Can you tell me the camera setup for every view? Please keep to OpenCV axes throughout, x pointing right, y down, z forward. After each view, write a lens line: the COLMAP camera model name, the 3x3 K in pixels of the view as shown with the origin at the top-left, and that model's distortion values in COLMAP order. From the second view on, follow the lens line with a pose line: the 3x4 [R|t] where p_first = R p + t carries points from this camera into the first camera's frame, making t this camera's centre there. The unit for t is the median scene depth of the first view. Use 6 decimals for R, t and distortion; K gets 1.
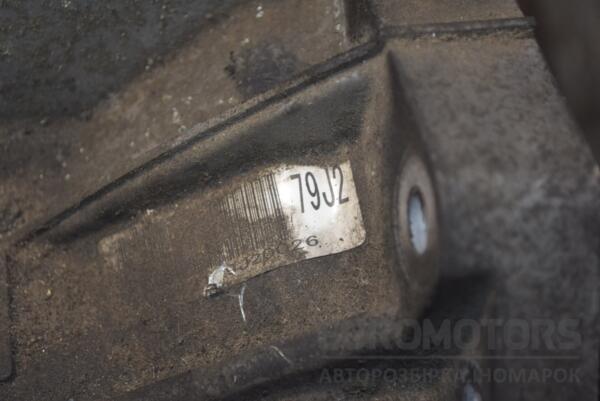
lens RADIAL K [[1430.5, 0, 300.0], [0, 1430.5, 200.5], [0, 0, 1]] dist [0.020663, 0.060607]
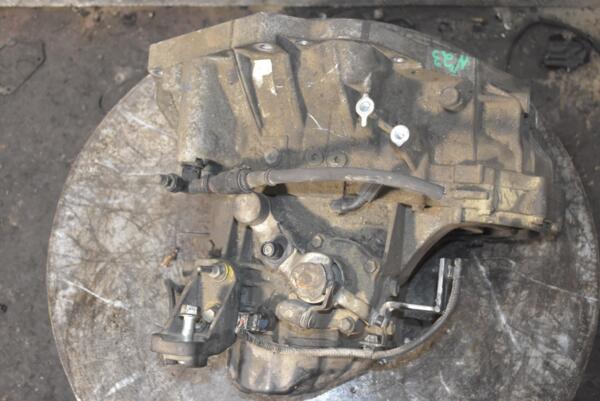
lens RADIAL K [[729.9, 0, 300.0], [0, 729.9, 200.5], [0, 0, 1]] dist [0.001996, -0.005123]
pose [[0.160428, -0.982947, -0.089875, -0.186544], [0.987013, 0.158991, 0.022974, 0.145673], [-0.008293, -0.092394, 0.995688, -1.529889]]
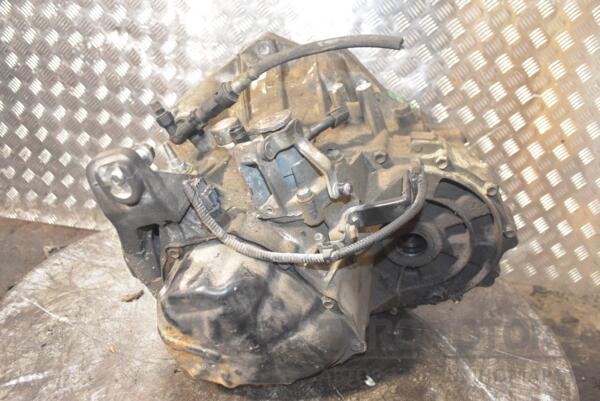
lens RADIAL K [[486.6, 0, 300.0], [0, 486.6, 200.5], [0, 0, 1]] dist [-0.072663, 0.007468]
pose [[0.260363, -0.686185, 0.679236, -1.792456], [0.963407, 0.231053, -0.135874, 0.605078], [-0.063705, 0.689757, 0.721233, -0.215165]]
